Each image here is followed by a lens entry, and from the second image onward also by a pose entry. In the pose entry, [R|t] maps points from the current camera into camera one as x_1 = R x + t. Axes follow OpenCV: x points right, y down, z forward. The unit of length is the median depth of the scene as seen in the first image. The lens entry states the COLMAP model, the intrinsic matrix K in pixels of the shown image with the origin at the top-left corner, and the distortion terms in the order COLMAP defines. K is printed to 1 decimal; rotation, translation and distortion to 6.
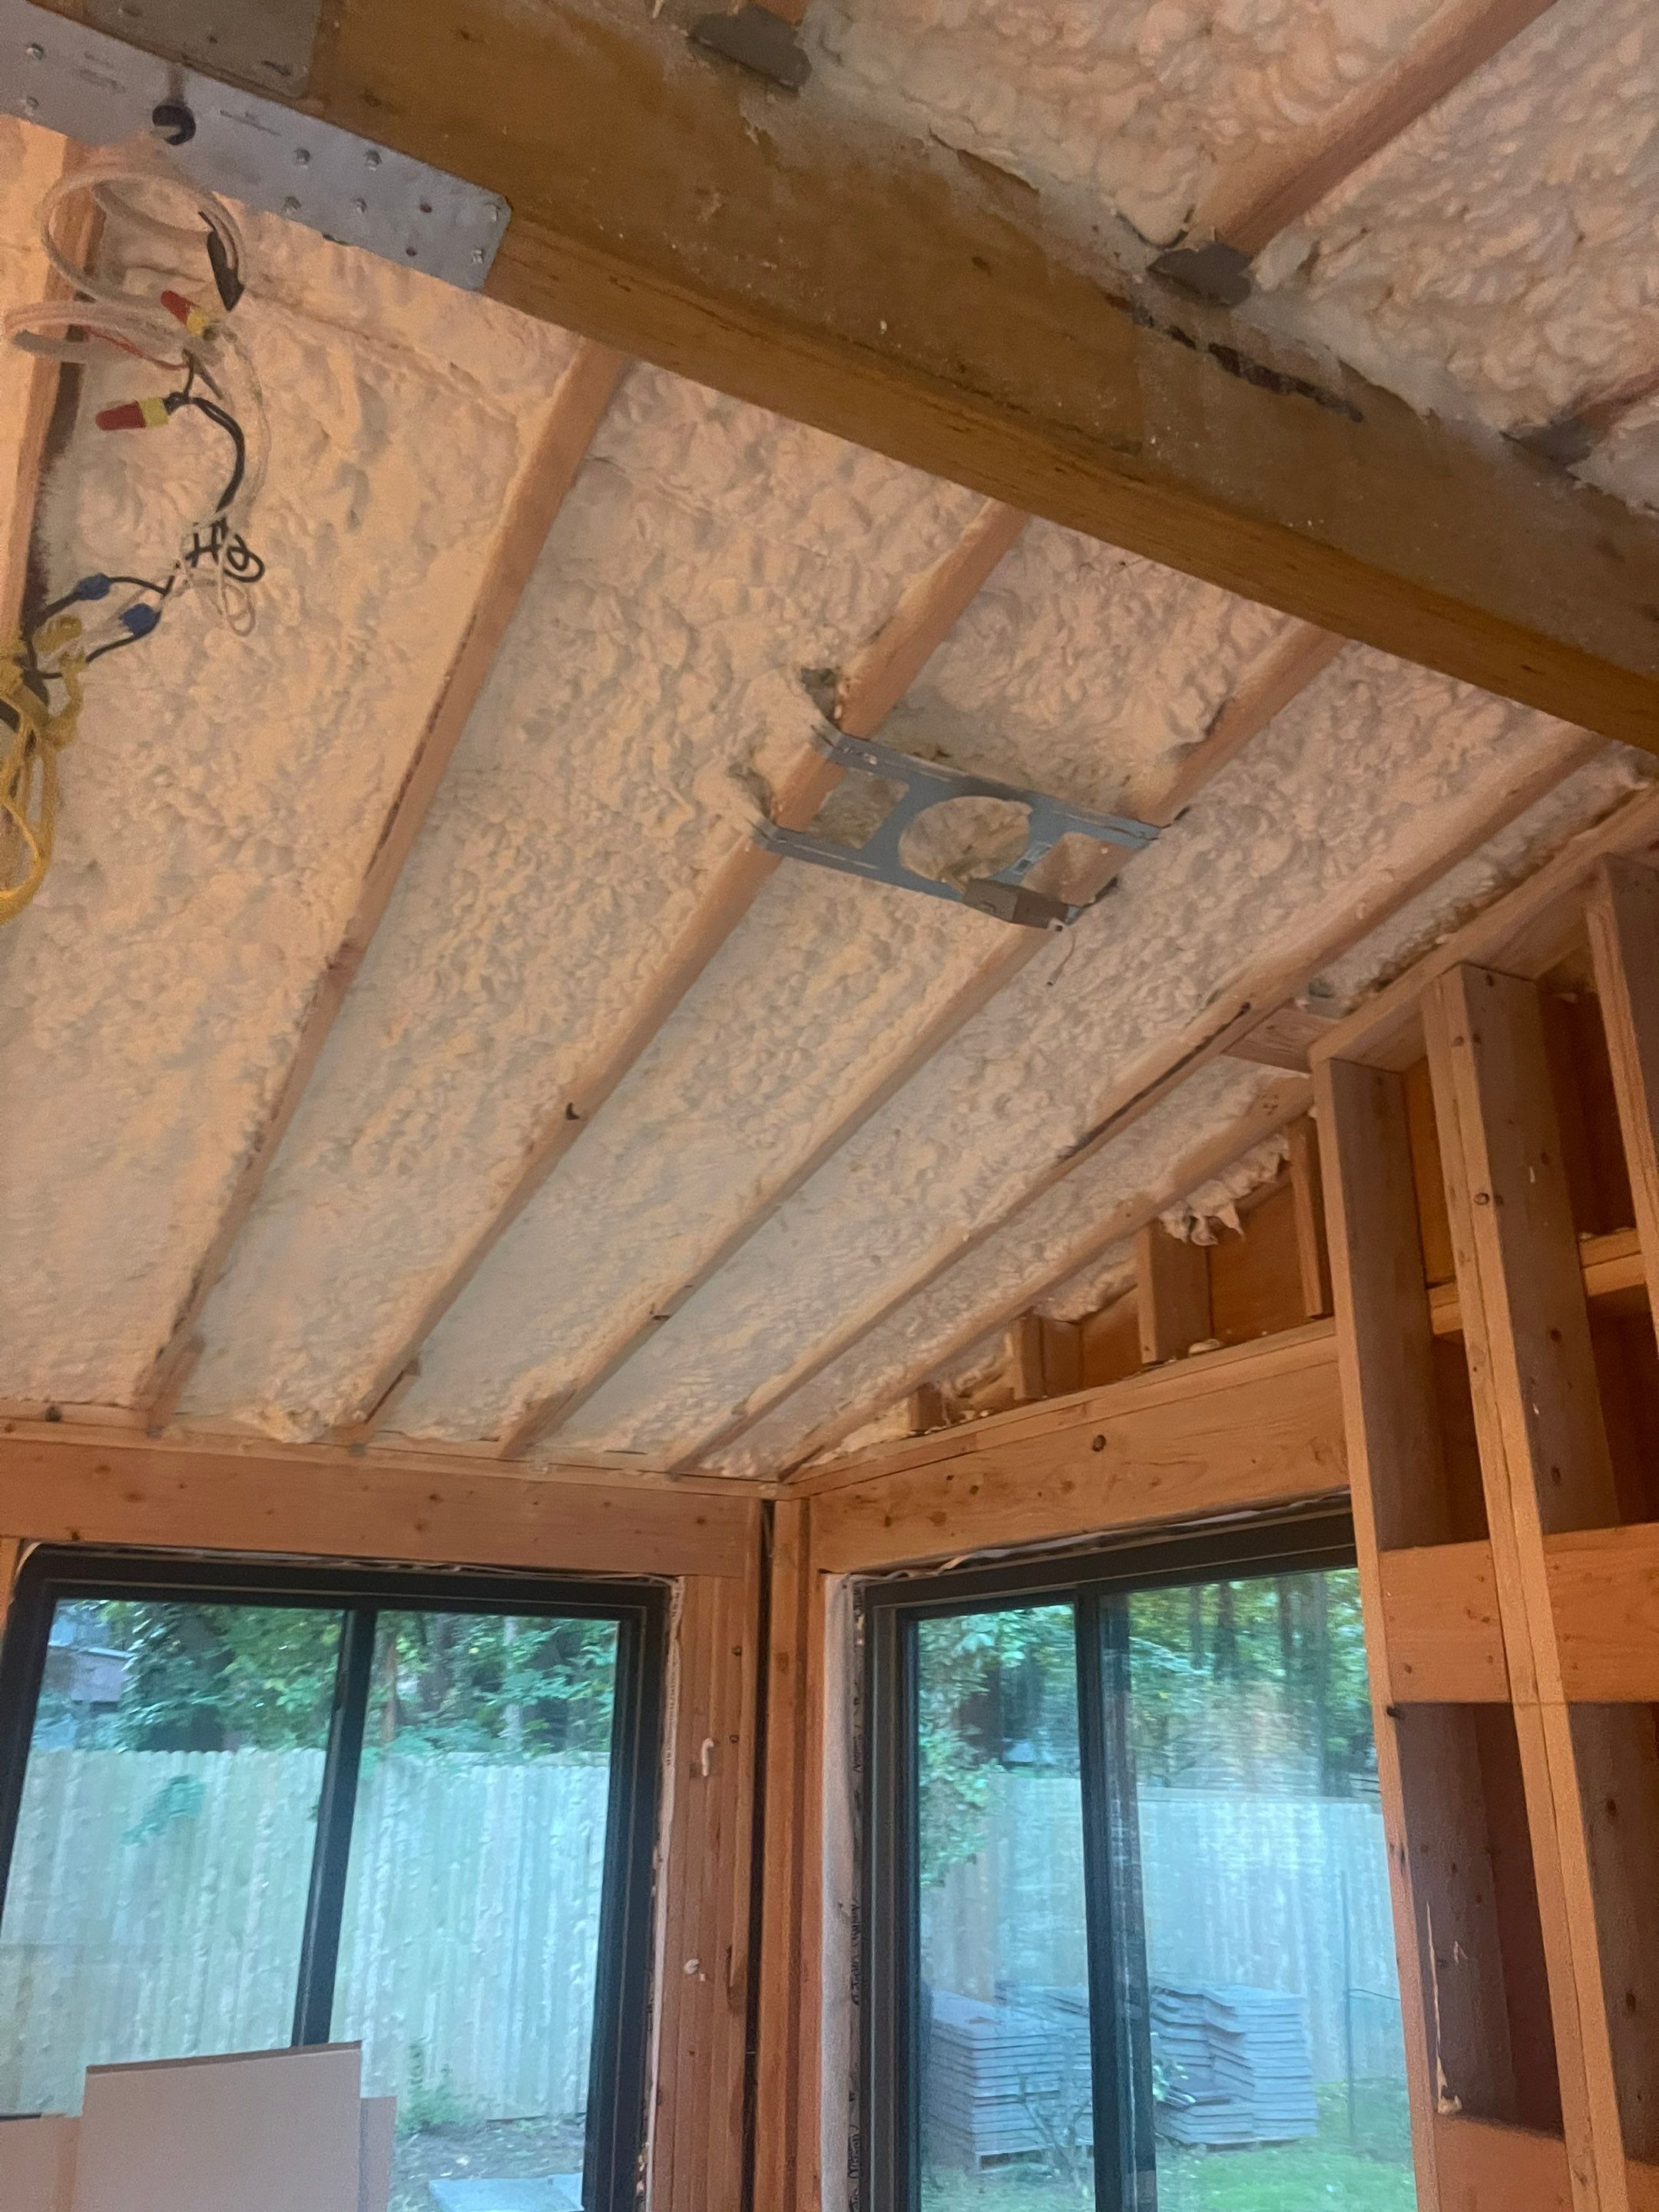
lens RADIAL K [[1653.4, 0, 828.2], [0, 1653.4, 1088.1], [0, 0, 1]] dist [0.086576, -0.119048]
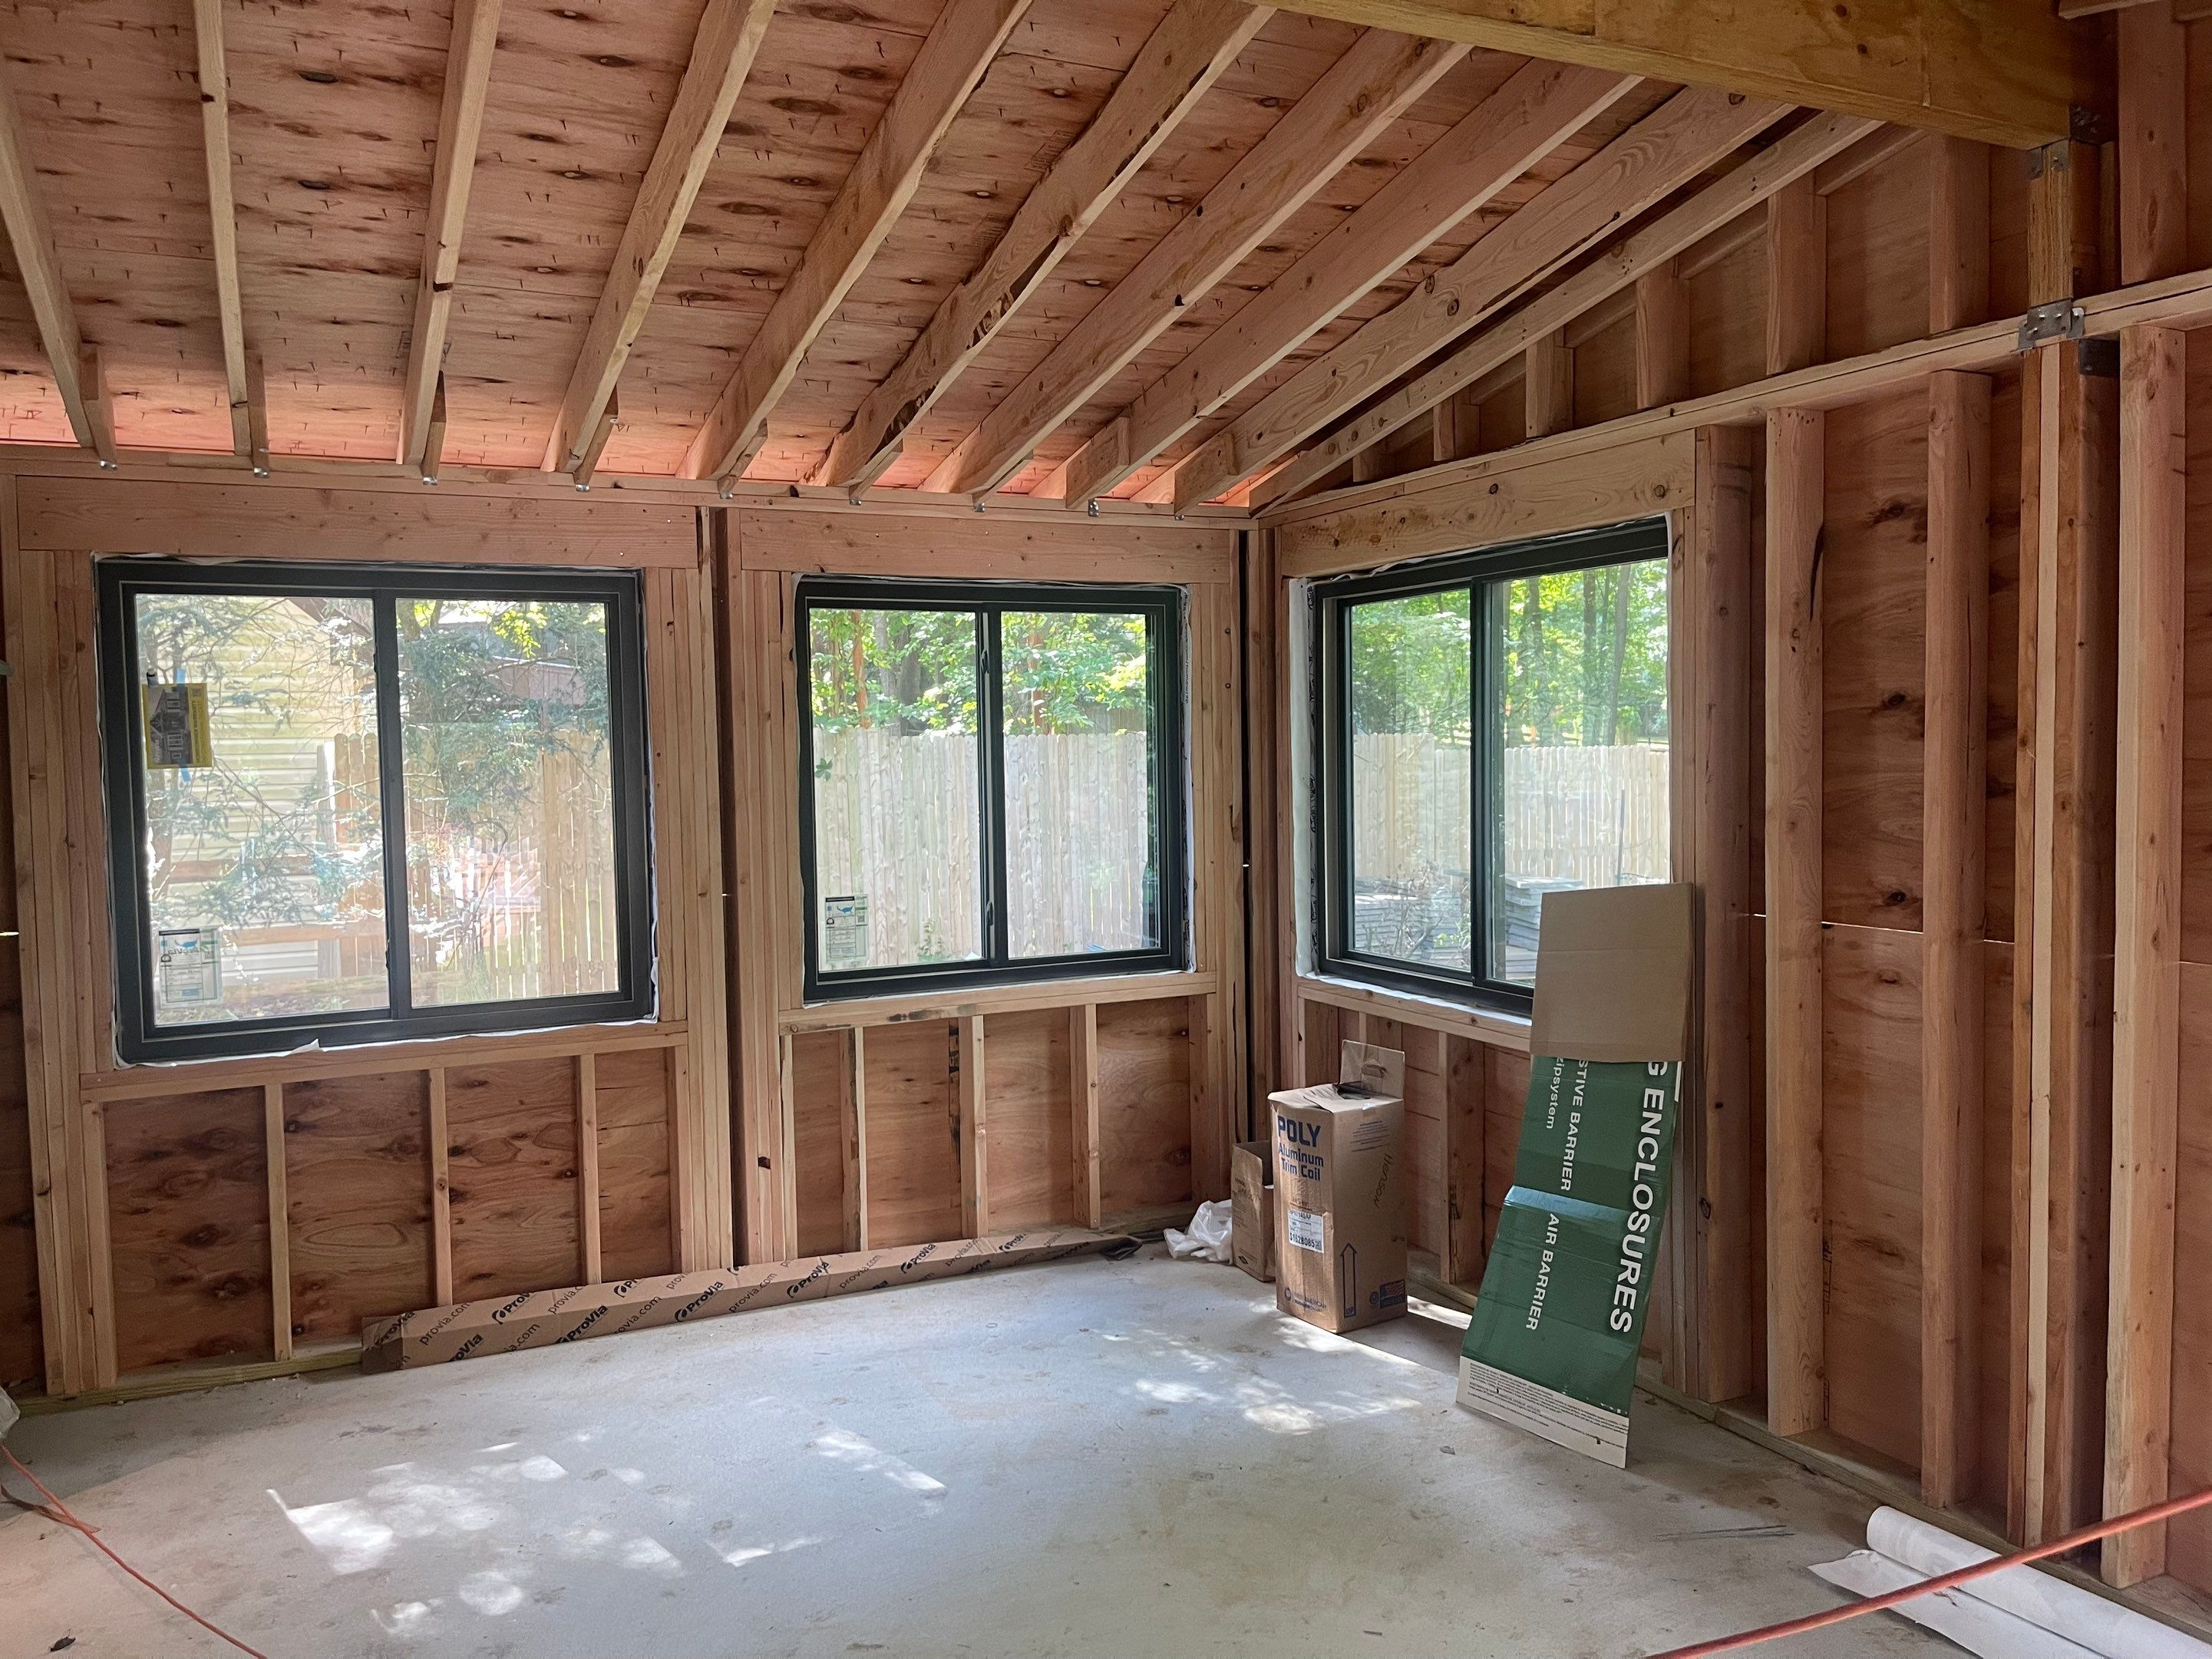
lens RADIAL K [[1653.2, 0, 1103.5], [0, 1653.2, 830.4], [0, 0, 1]] dist [0.086576, -0.119048]
pose [[0.999042, -0.031893, -0.029974, -0.185794], [0.041525, 0.907111, 0.418838, -0.183778], [0.013831, -0.419682, 0.907566, -0.616220]]
